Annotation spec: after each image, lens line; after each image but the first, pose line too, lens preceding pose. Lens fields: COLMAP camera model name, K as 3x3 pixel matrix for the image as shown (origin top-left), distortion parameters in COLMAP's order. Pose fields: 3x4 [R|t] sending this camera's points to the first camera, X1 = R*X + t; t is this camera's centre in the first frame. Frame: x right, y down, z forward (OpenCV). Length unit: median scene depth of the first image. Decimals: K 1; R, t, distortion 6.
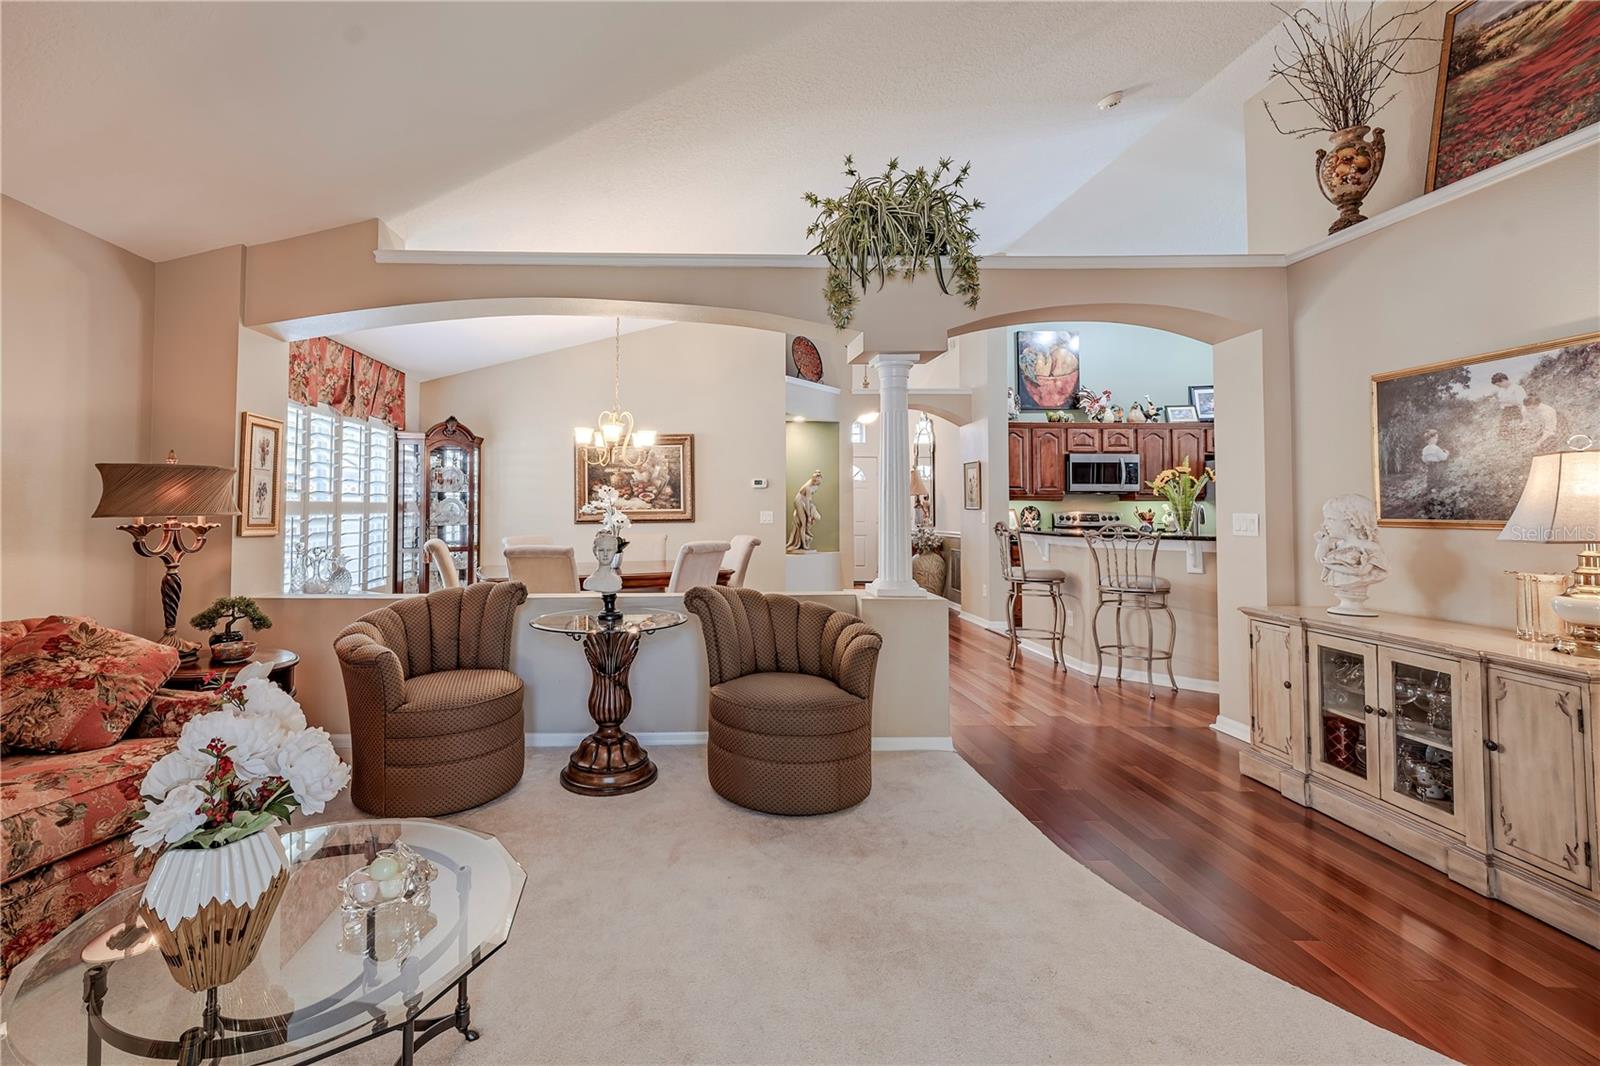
lens RADIAL K [[646.4, 0, 799.6], [0, 646.4, 486.1], [0, 0, 1]] dist [0.000084, 0.000042]
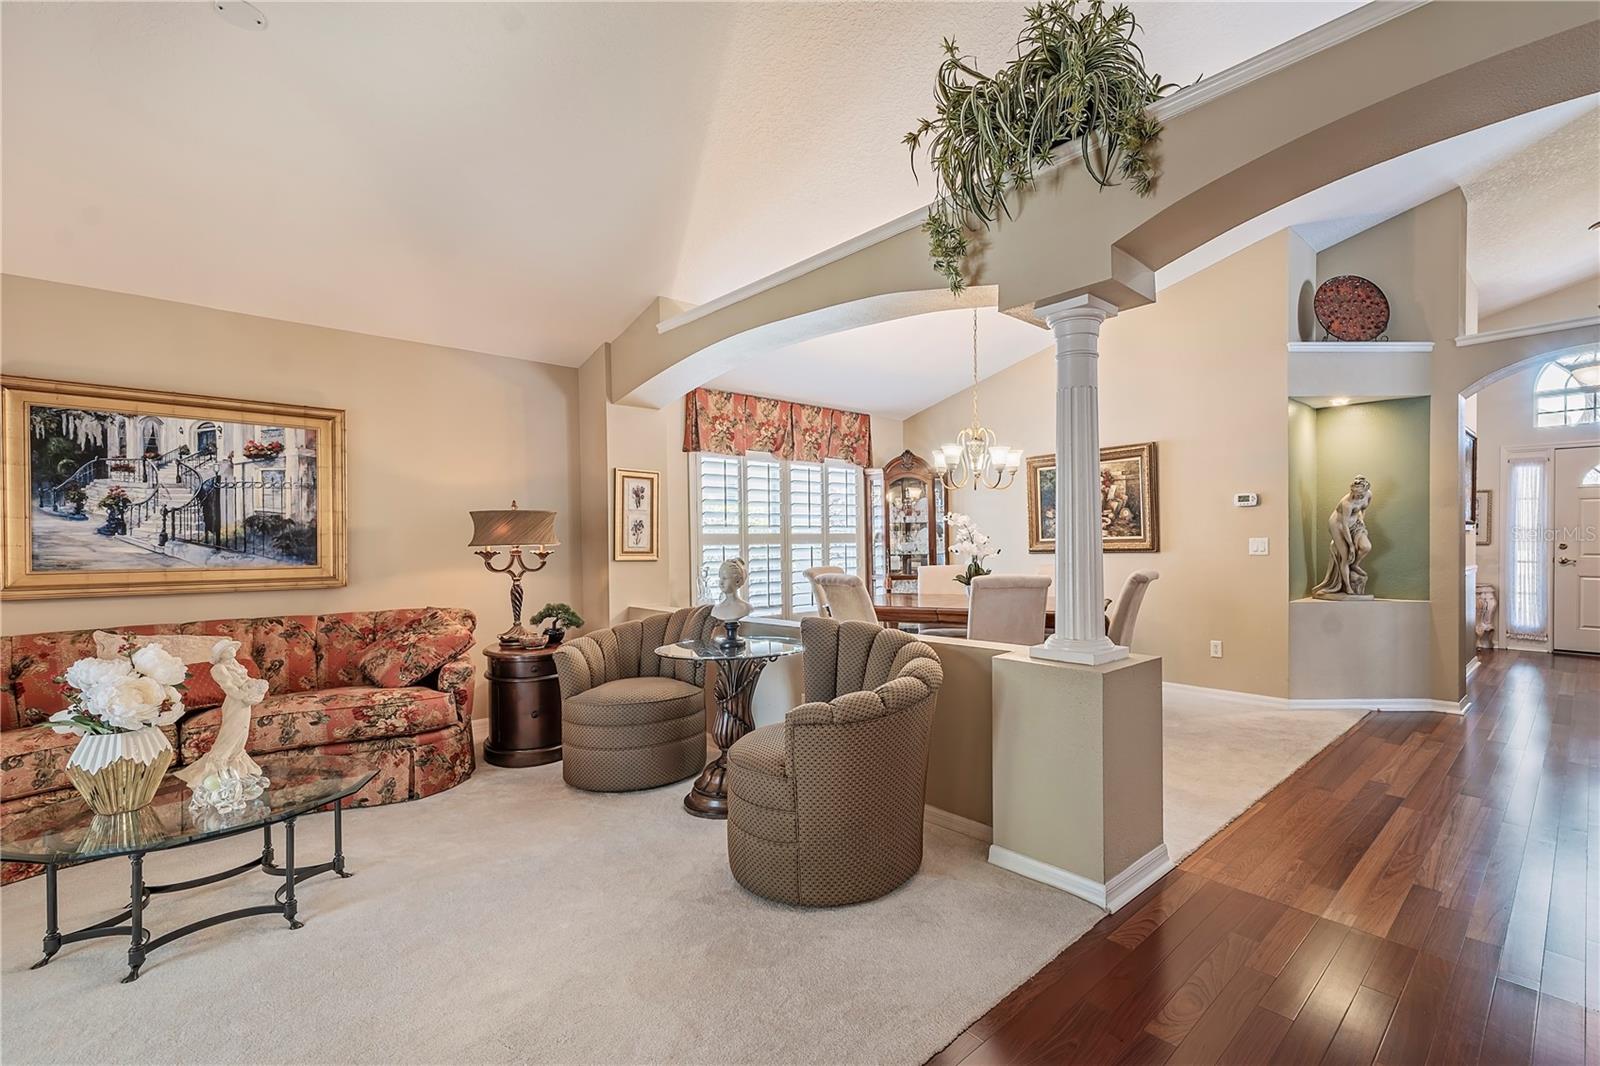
lens RADIAL K [[717.9, 0, 885.8], [0, 717.9, 547.1], [0, 0, 1]] dist [0.012924, 0.000910]
pose [[0.696067, -0.001043, -0.717976, 0.558324], [0.035504, 0.998826, 0.032970, 0.018664], [0.717098, -0.048440, 0.695287, 0.332802]]
